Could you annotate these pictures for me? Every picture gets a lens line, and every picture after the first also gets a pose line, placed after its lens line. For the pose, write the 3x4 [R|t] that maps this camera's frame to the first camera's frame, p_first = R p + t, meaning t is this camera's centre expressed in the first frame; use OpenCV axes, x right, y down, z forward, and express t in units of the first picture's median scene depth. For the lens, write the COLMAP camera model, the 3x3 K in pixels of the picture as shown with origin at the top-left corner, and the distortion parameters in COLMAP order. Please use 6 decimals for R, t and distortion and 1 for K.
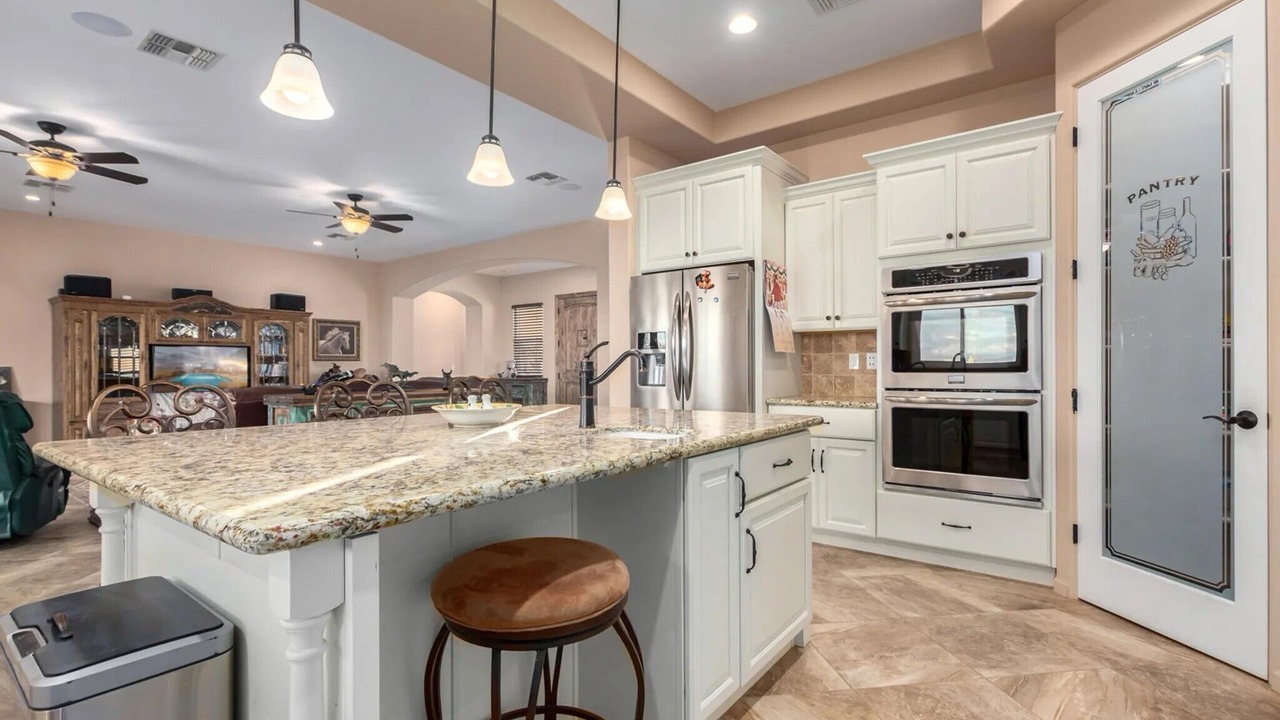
lens RADIAL K [[584.3, 0, 639.6], [0, 584.3, 366.3], [0, 0, 1]] dist [0.002188, 0.000269]
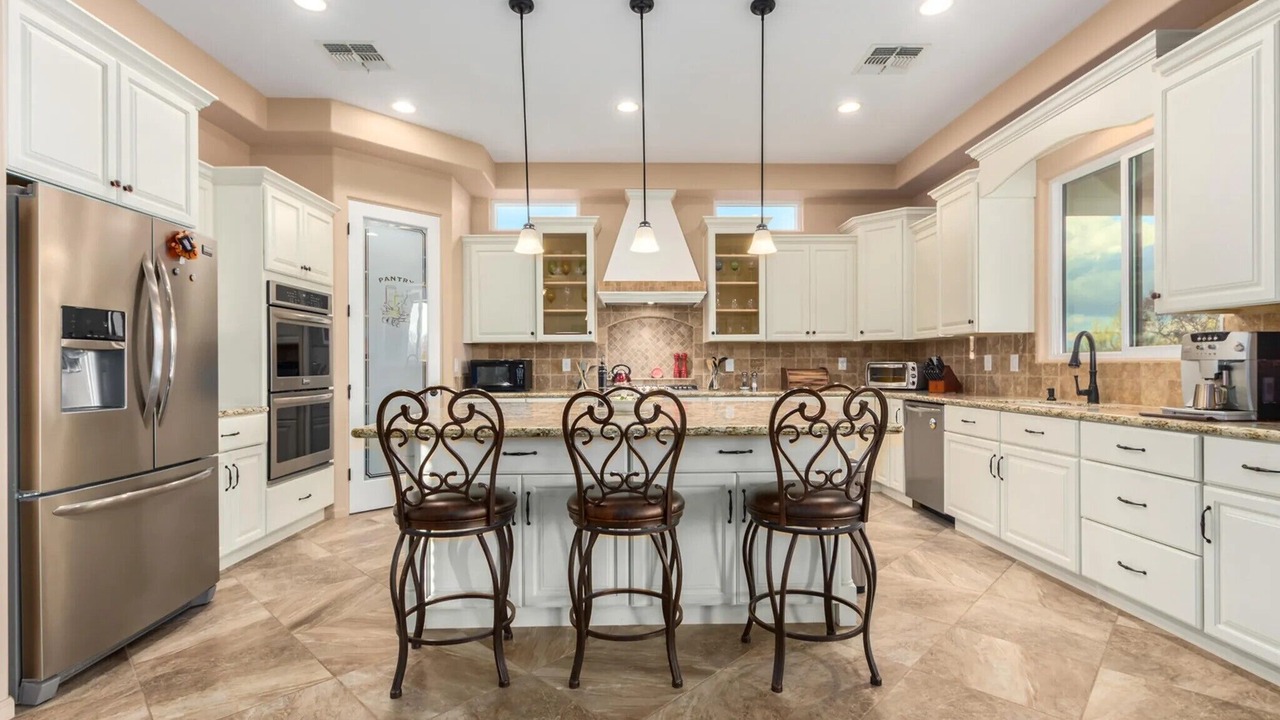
lens RADIAL K [[584.3, 0, 639.6], [0, 584.3, 366.3], [0, 0, 1]] dist [0.002188, 0.000269]
pose [[-0.617665, 0.007224, 0.786408, -0.403521], [0.007509, 0.999966, -0.003289, -0.000397], [-0.786405, 0.003874, -0.617699, 0.541135]]
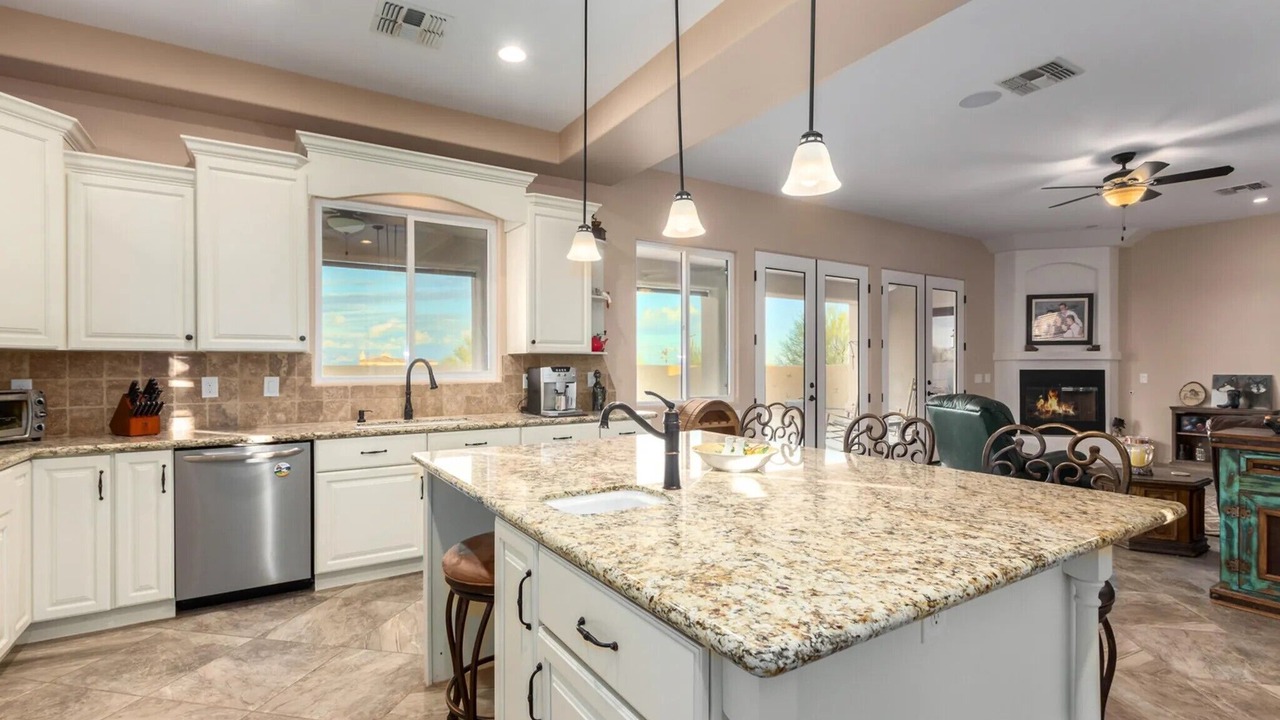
lens RADIAL K [[593.2, 0, 641.8], [0, 593.2, 368.1], [0, 0, 1]] dist [0.001535, -0.000218]
pose [[-0.346040, 0.010961, -0.938156, 0.213704], [0.003429, 0.999940, 0.010418, -0.023816], [0.938213, 0.000388, -0.346057, 0.356429]]
